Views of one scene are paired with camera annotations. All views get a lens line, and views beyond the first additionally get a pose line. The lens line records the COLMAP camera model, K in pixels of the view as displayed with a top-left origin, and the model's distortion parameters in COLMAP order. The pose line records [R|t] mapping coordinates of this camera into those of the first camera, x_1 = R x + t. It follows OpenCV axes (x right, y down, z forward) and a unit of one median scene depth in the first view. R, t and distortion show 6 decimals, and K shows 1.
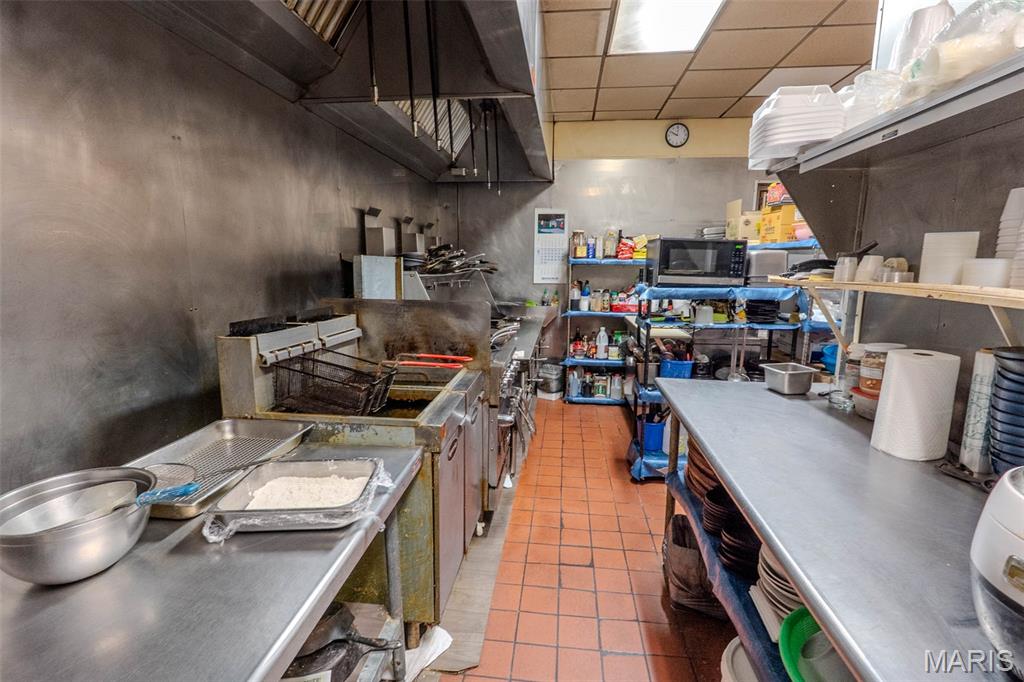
lens RADIAL K [[469.6, 0, 511.4], [0, 469.6, 339.0], [0, 0, 1]] dist [-0.004538, -0.000586]
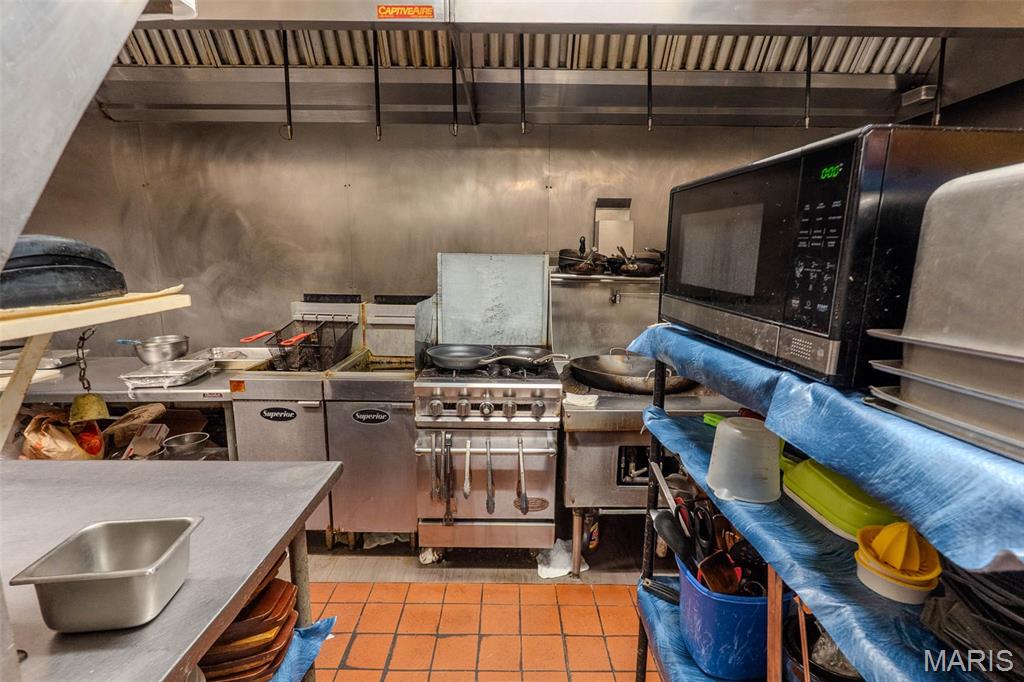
lens RADIAL K [[469.6, 0, 511.4], [0, 469.6, 339.0], [0, 0, 1]] dist [-0.004538, -0.000586]
pose [[0.138273, 0.176348, -0.974568, 0.661527], [-0.152900, 0.976024, 0.154918, -0.139106], [0.978520, 0.127591, 0.161922, 0.846233]]
